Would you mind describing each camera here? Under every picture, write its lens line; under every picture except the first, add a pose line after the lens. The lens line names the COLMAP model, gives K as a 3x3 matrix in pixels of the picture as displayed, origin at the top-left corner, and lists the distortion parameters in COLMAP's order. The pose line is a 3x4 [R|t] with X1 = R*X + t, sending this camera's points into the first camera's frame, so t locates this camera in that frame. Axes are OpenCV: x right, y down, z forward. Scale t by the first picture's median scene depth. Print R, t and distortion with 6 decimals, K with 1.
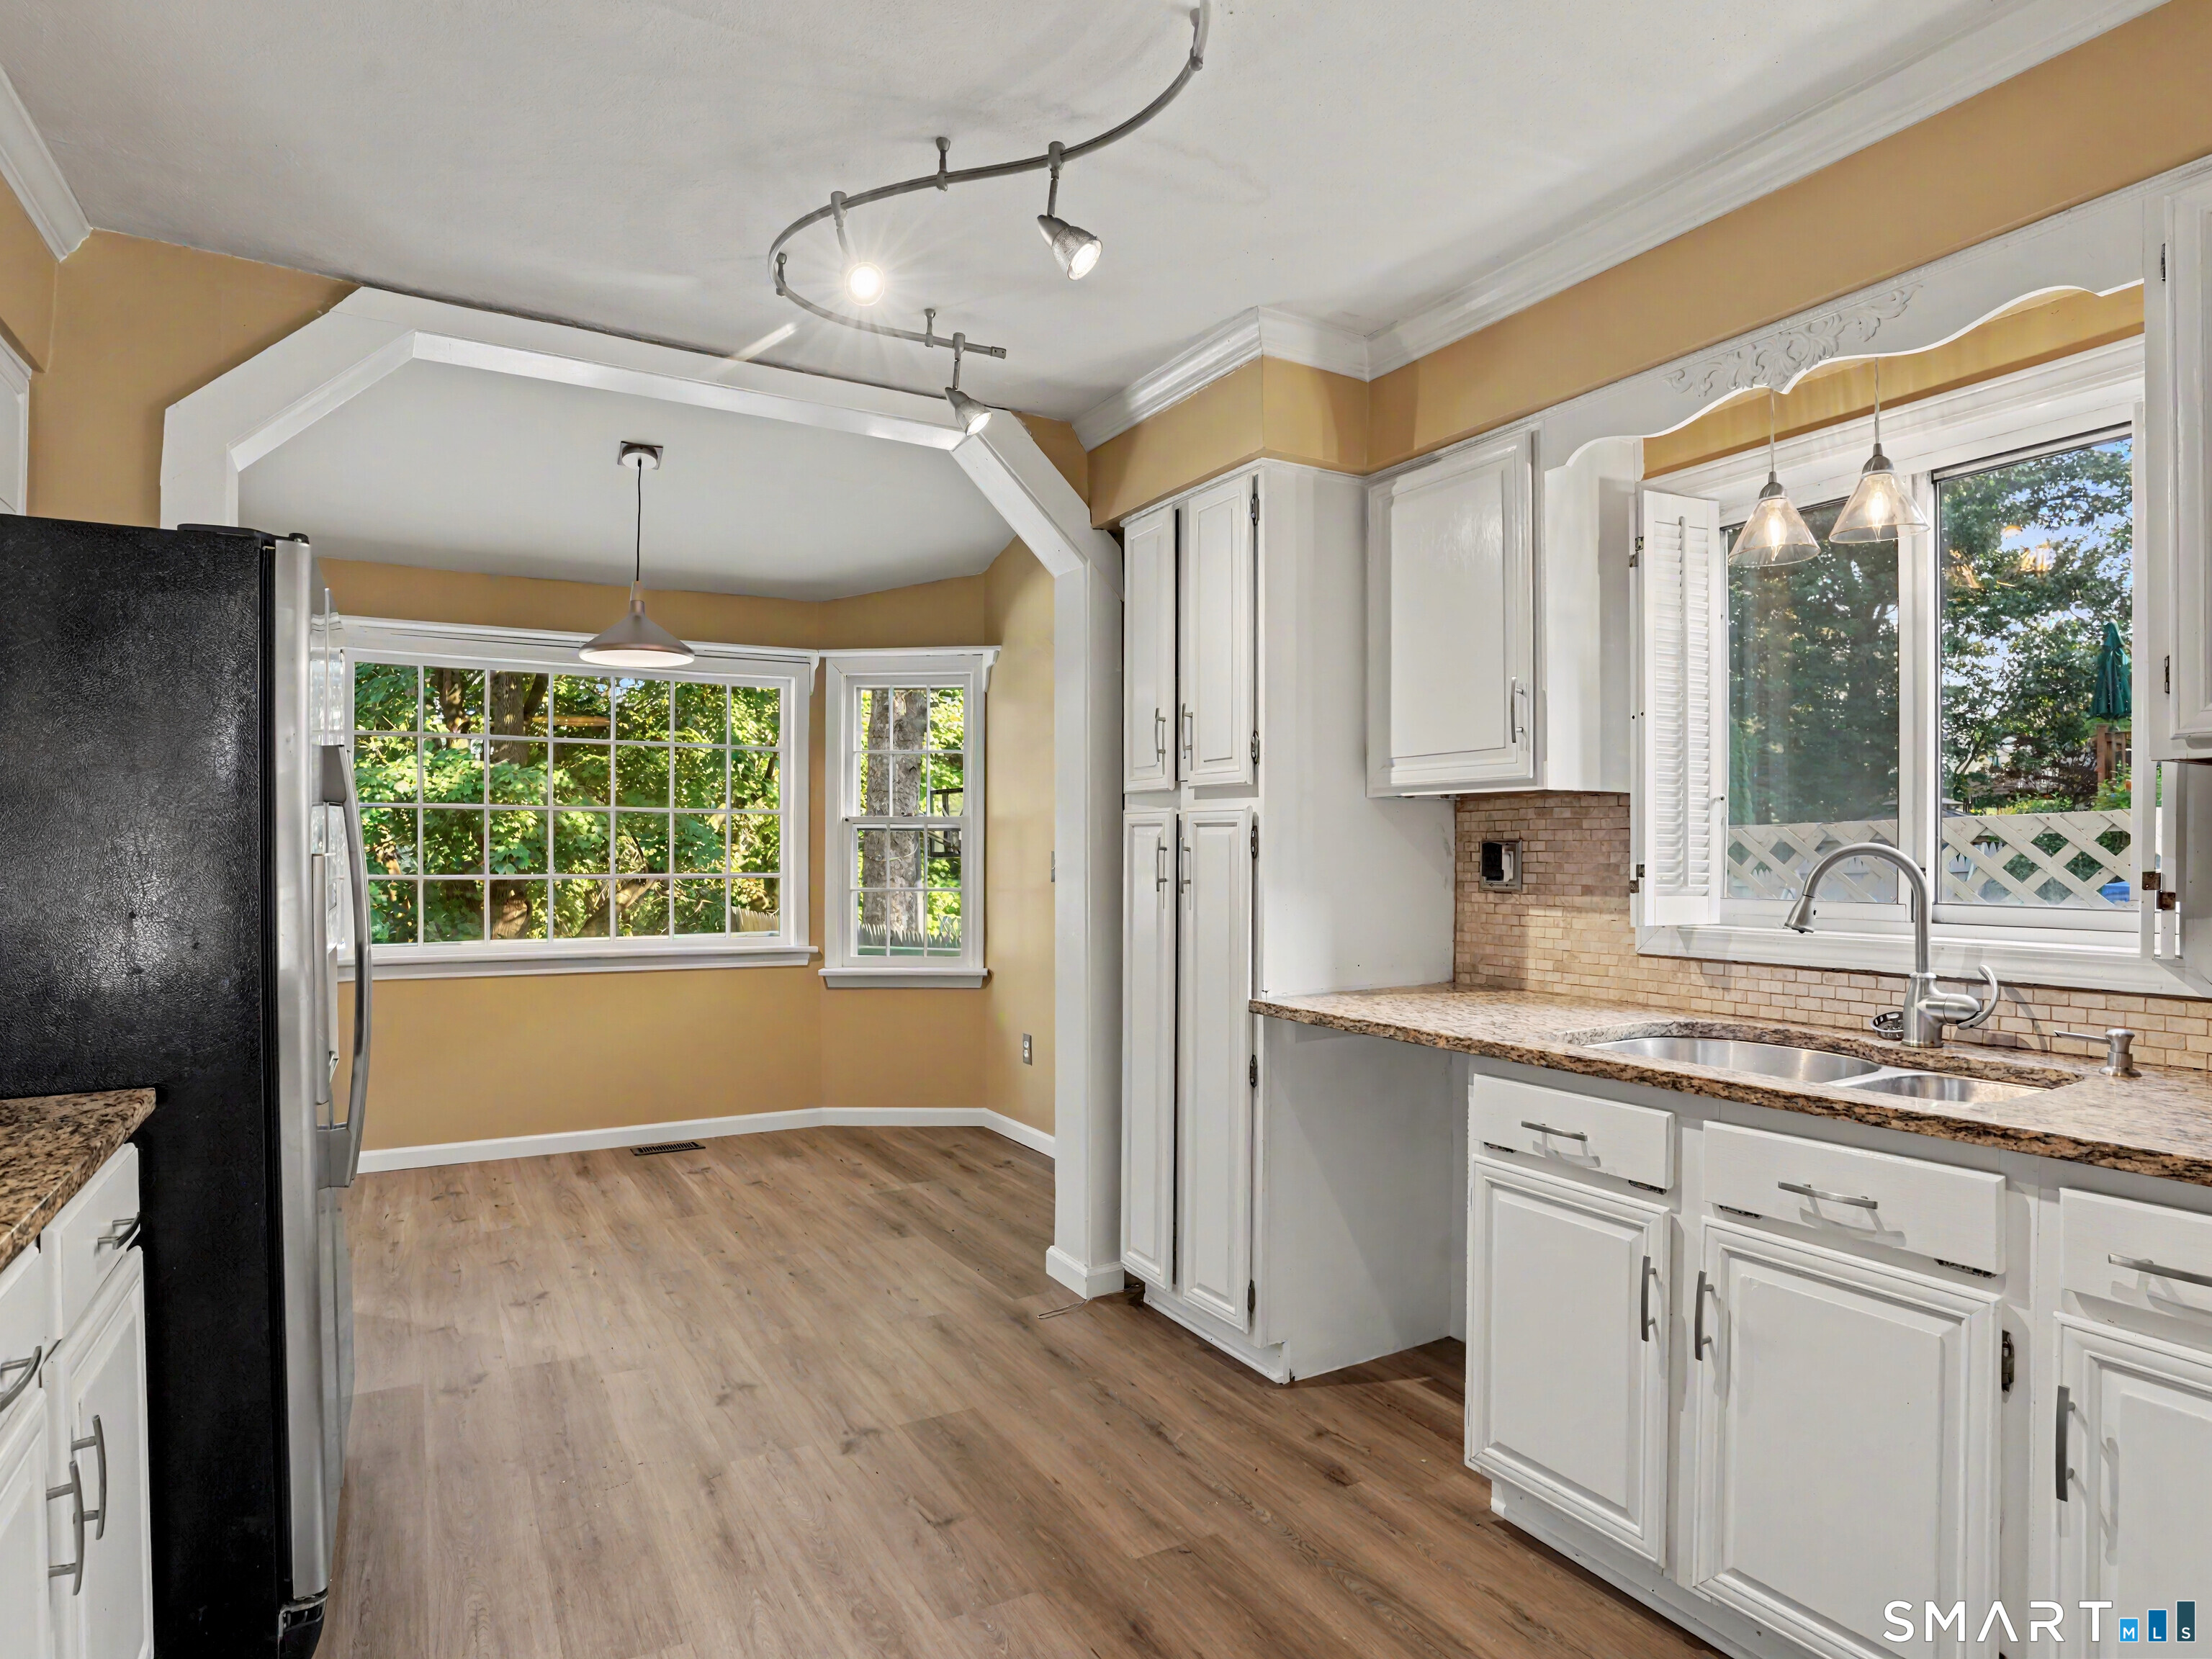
lens RADIAL K [[1239.7, 0, 1097.4], [0, 1239.7, 841.1], [0, 0, 1]] dist [-0.073155, 0.035638]
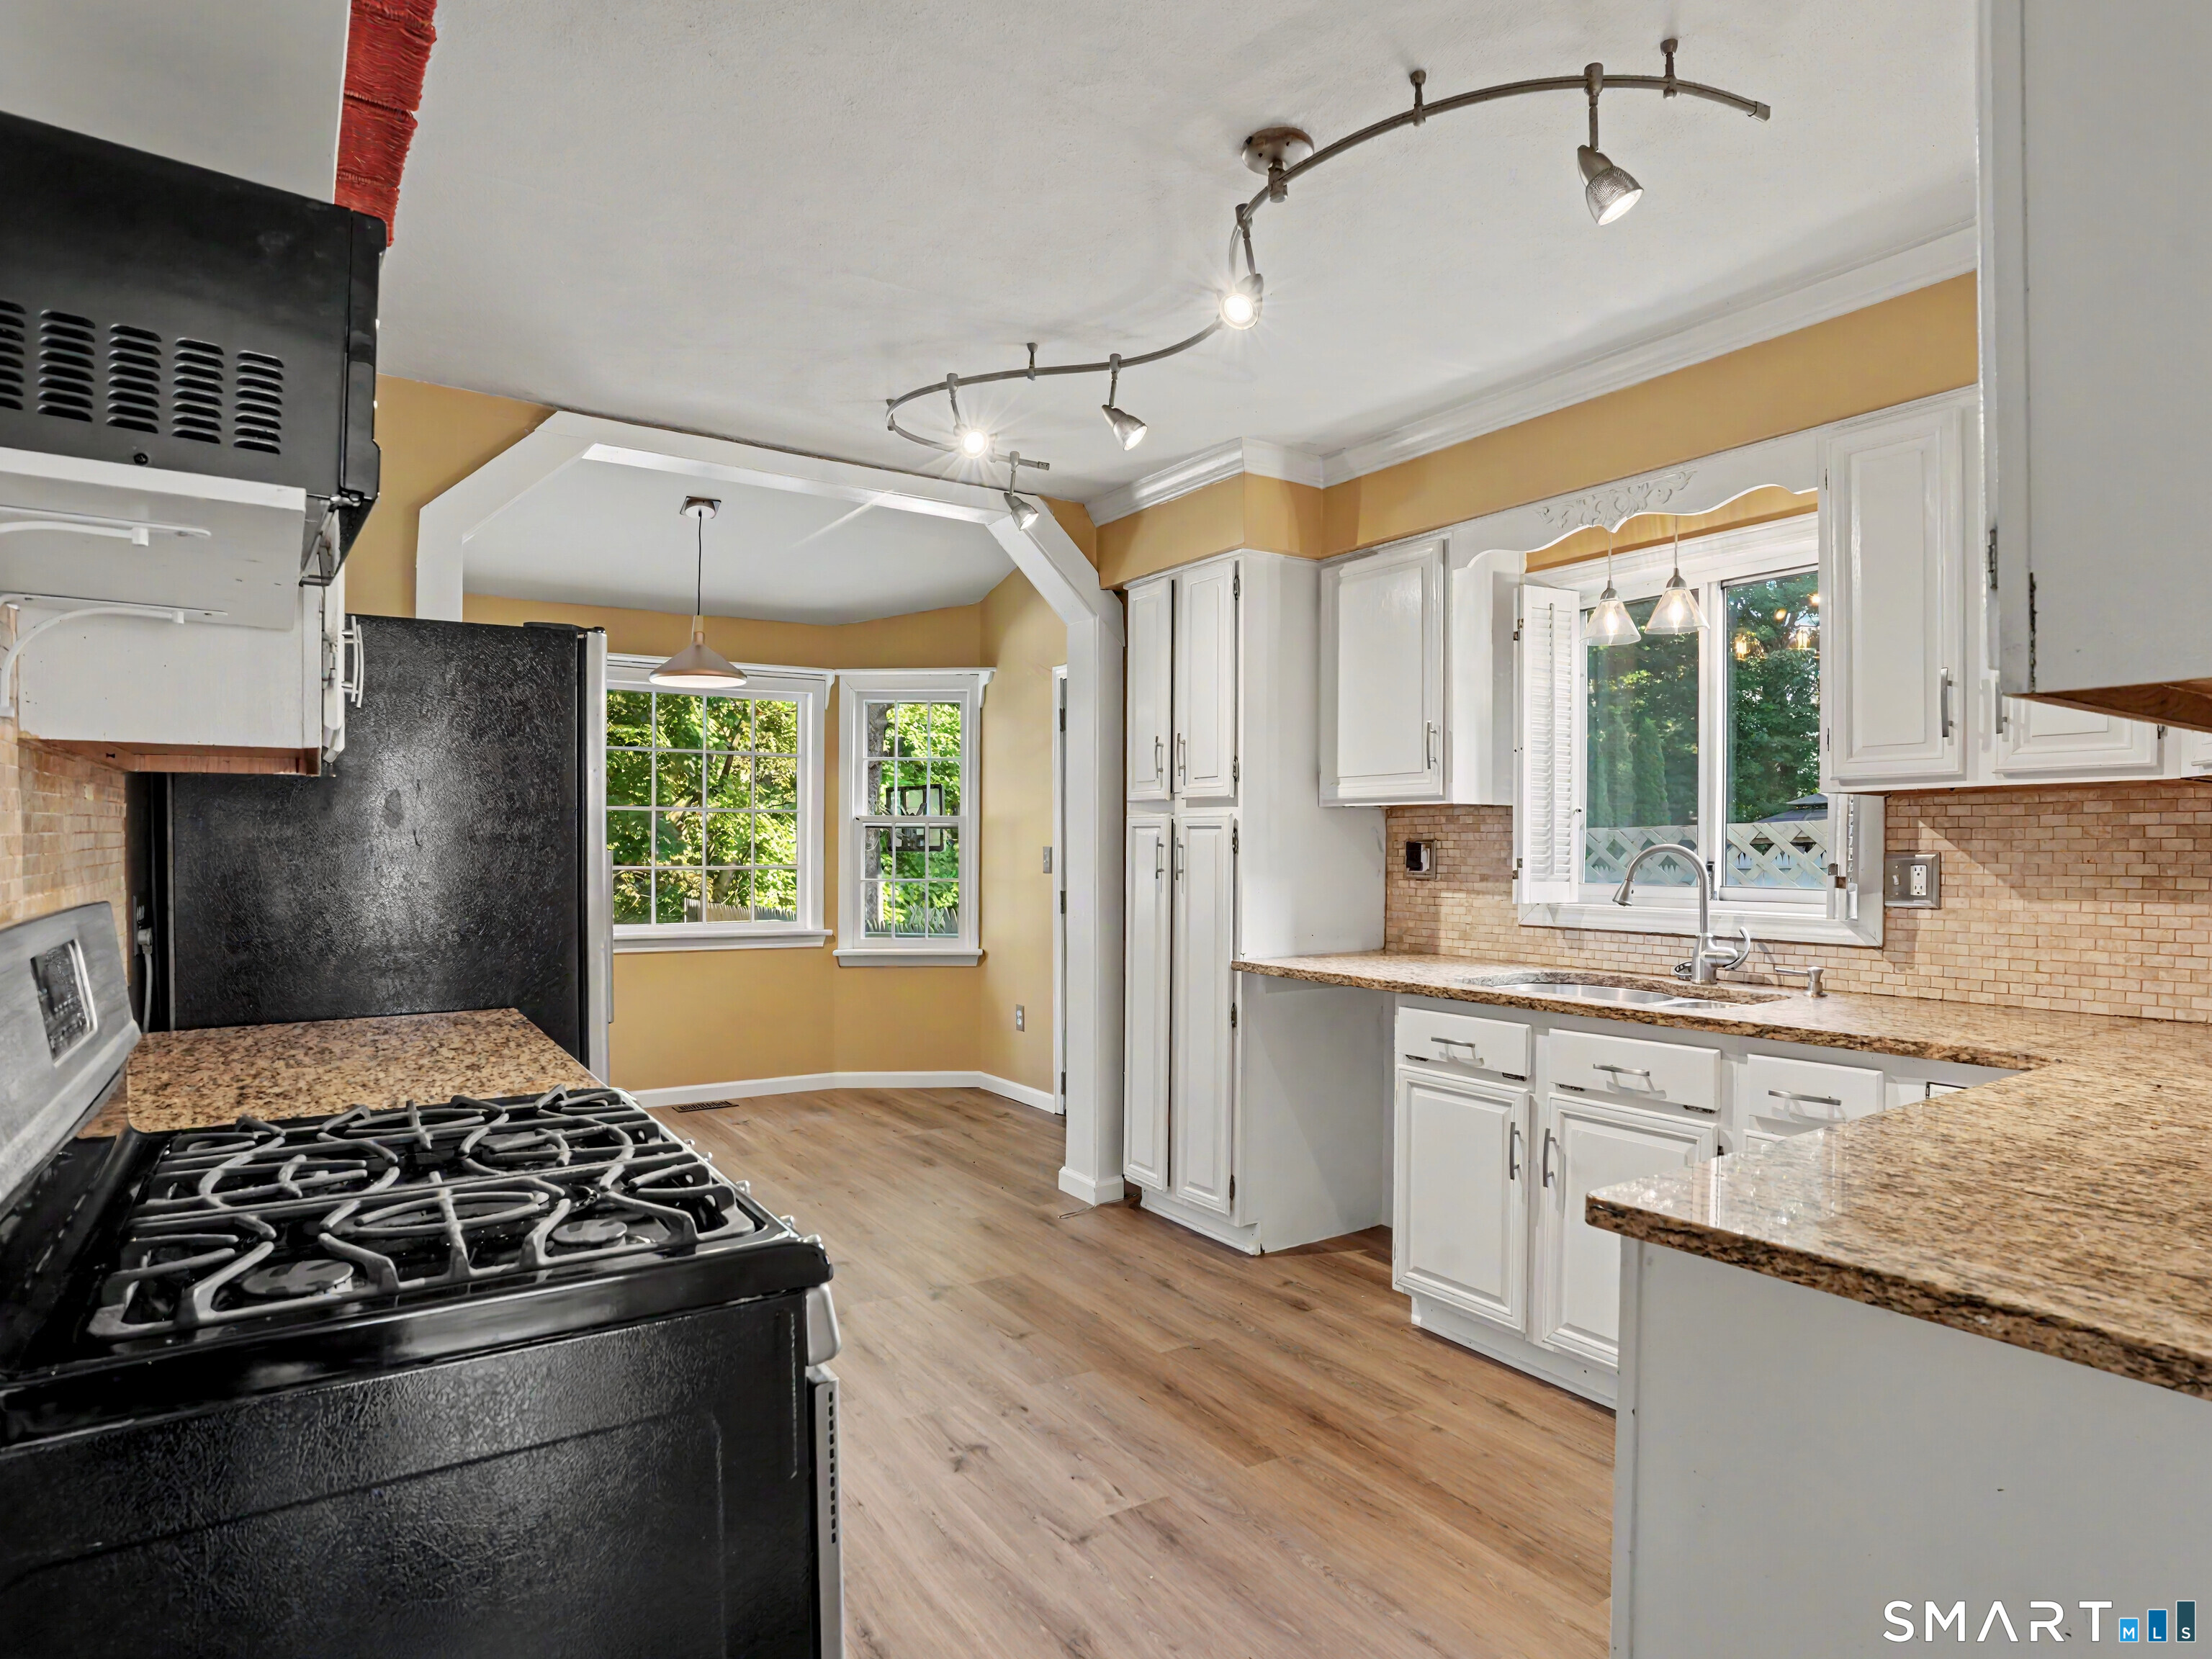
lens RADIAL K [[1239.7, 0, 1106.0], [0, 1239.7, 838.6], [0, 0, 1]] dist [-0.073155, 0.035638]
pose [[0.998210, 0.003242, 0.059715, -0.098568], [-0.003356, 0.999993, 0.001803, -0.004054], [-0.059708, -0.002000, 0.998214, -0.339346]]
